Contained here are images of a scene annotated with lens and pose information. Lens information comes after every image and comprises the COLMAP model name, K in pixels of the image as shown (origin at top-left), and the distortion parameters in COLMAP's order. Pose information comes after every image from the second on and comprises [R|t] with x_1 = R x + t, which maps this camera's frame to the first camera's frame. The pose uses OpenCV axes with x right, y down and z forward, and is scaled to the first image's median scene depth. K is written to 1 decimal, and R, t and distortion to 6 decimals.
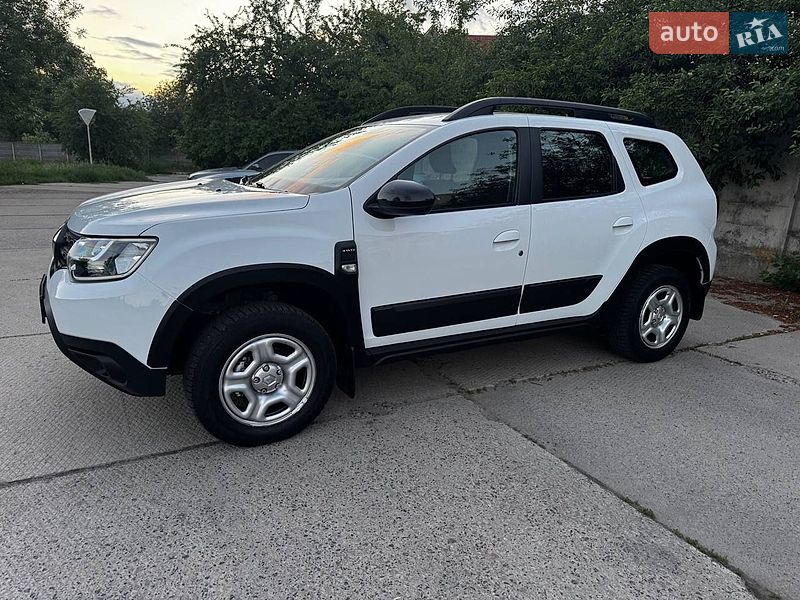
lens RADIAL K [[567.0, 0, 395.5], [0, 567.0, 300.3], [0, 0, 1]] dist [0.022922, -0.025344]
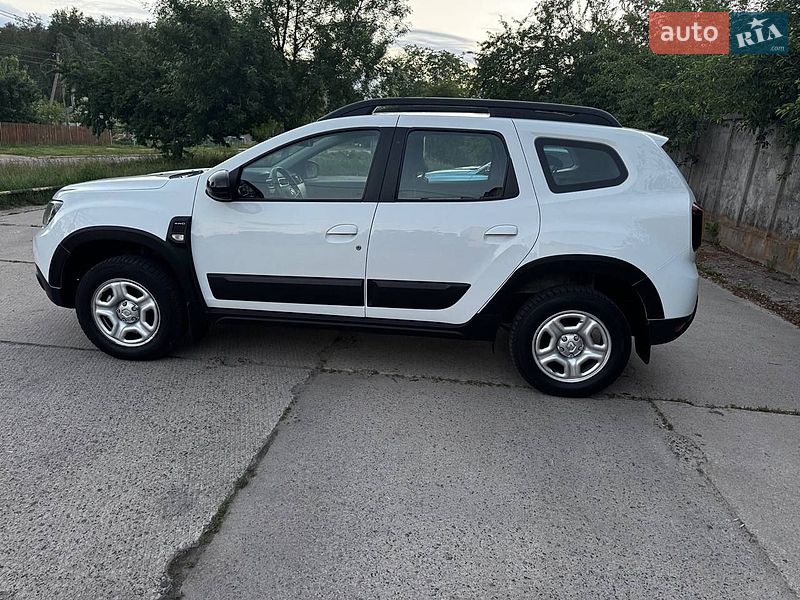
lens RADIAL K [[565.0, 0, 391.4], [0, 565.0, 298.0], [0, 0, 1]] dist [0.027891, -0.033595]
pose [[0.820278, 0.157595, -0.549826, 0.992871], [-0.158105, 0.986311, 0.046830, -0.056556], [0.549680, 0.048516, 0.833966, 0.195107]]
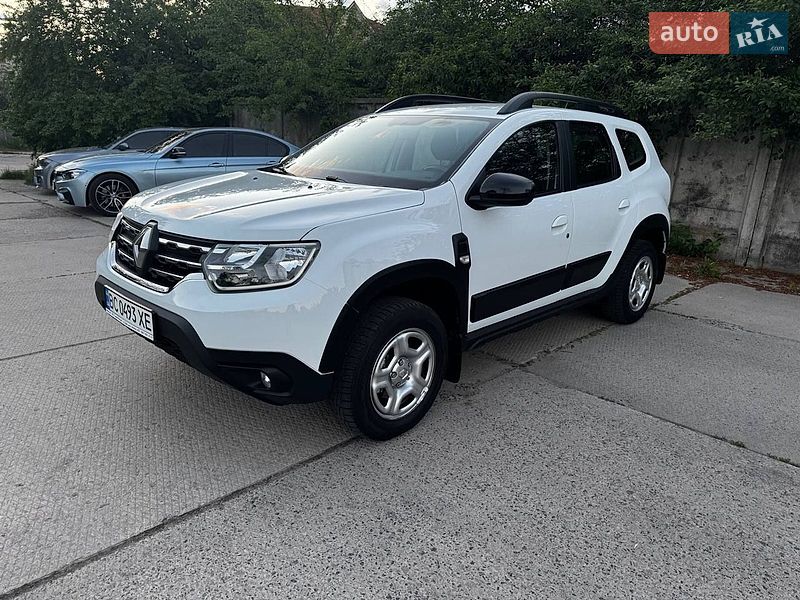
lens RADIAL K [[567.6, 0, 398.1], [0, 567.6, 302.2], [0, 0, 1]] dist [0.027263, -0.032993]
pose [[0.957363, -0.079366, 0.277771, -0.477559], [0.067157, 0.996322, 0.053212, -0.040682], [-0.280972, -0.032288, 0.959173, 0.025852]]
